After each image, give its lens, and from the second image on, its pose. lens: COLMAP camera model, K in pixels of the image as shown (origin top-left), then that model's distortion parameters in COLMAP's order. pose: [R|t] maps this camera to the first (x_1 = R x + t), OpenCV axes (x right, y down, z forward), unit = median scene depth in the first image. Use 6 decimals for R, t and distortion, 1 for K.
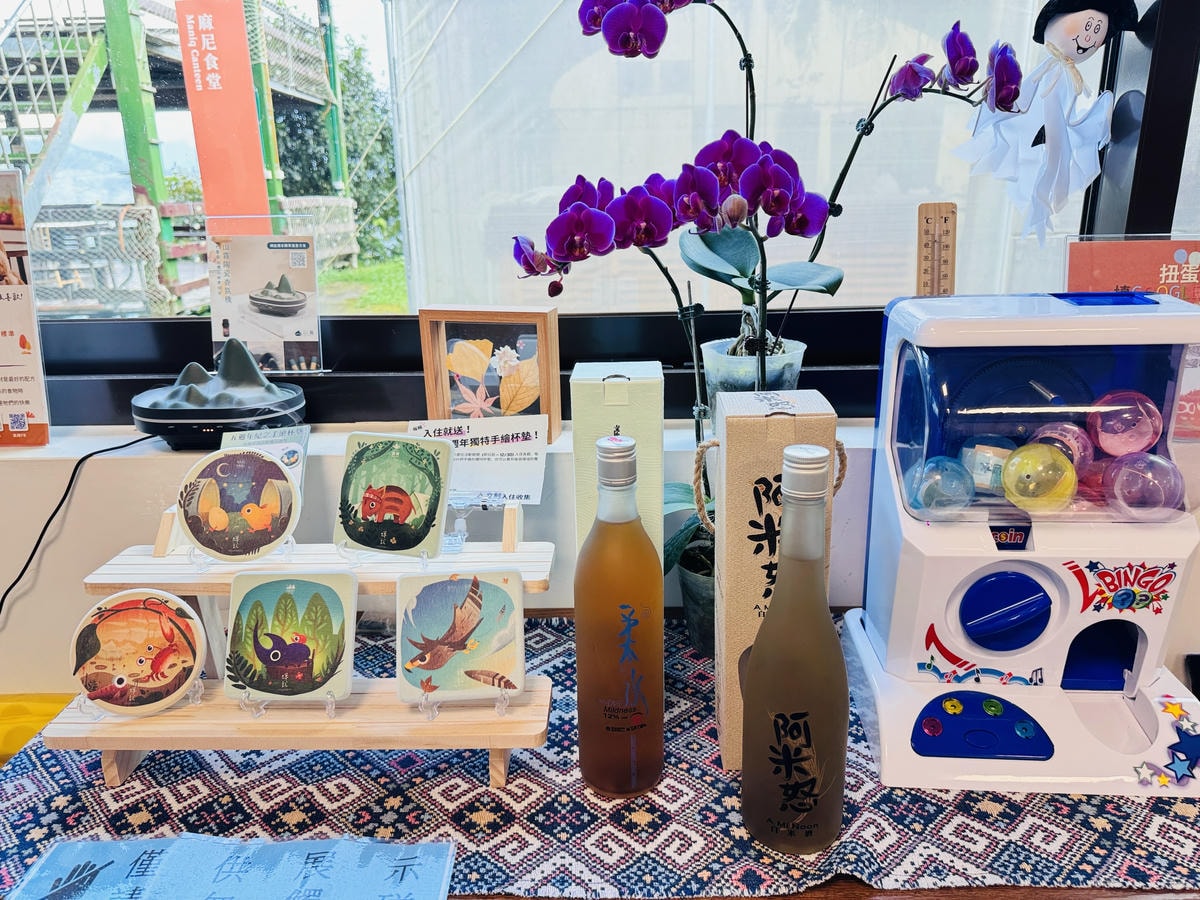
lens RADIAL K [[841.7, 0, 600.0], [0, 841.7, 450.0], [0, 0, 1]] dist [0.133578, -0.163890]
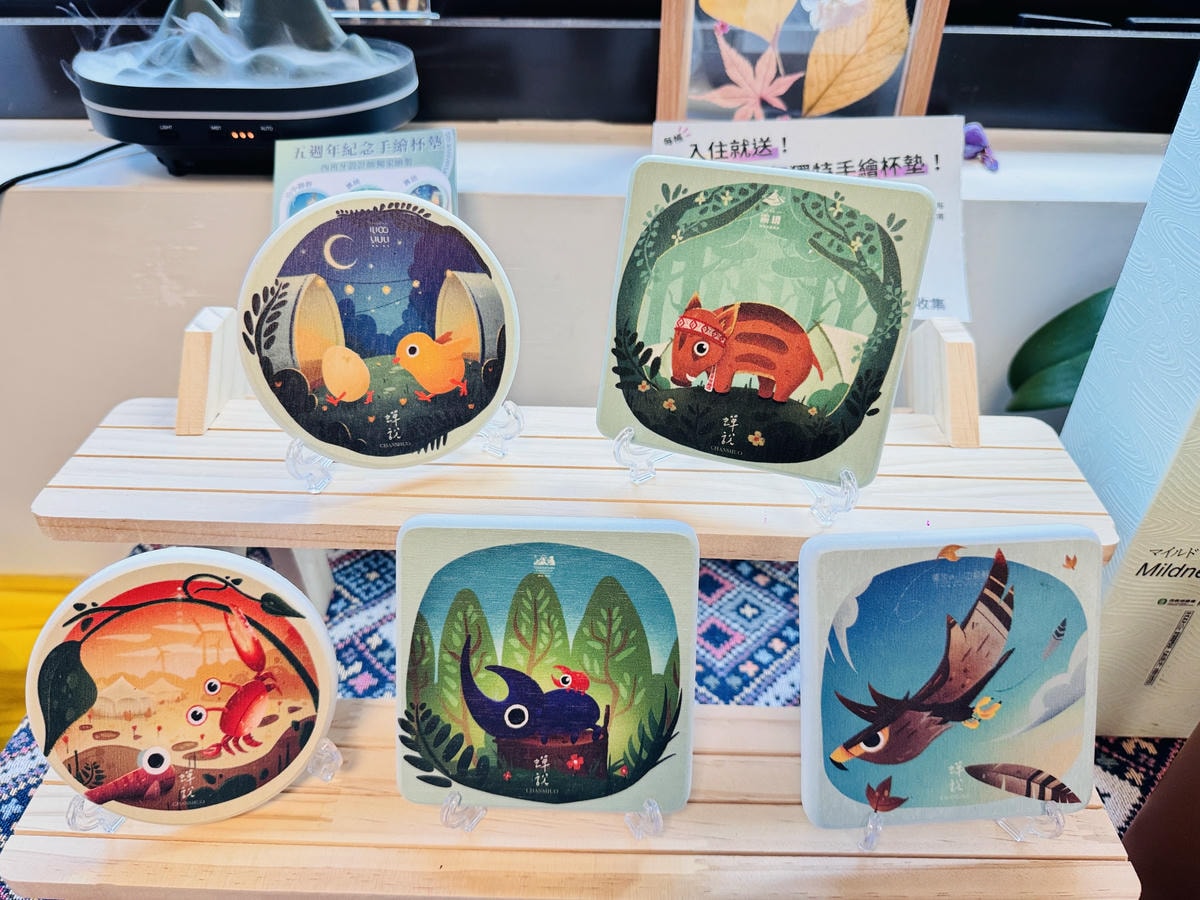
lens RADIAL K [[886.8, 0, 600.0], [0, 886.8, 450.0], [0, 0, 1]] dist [0.113193, -0.227309]
pose [[0.999107, 0.020425, 0.036995, -0.351343], [-0.031000, 0.949203, 0.313134, -0.022684], [-0.028720, -0.314001, 0.948988, 0.615651]]
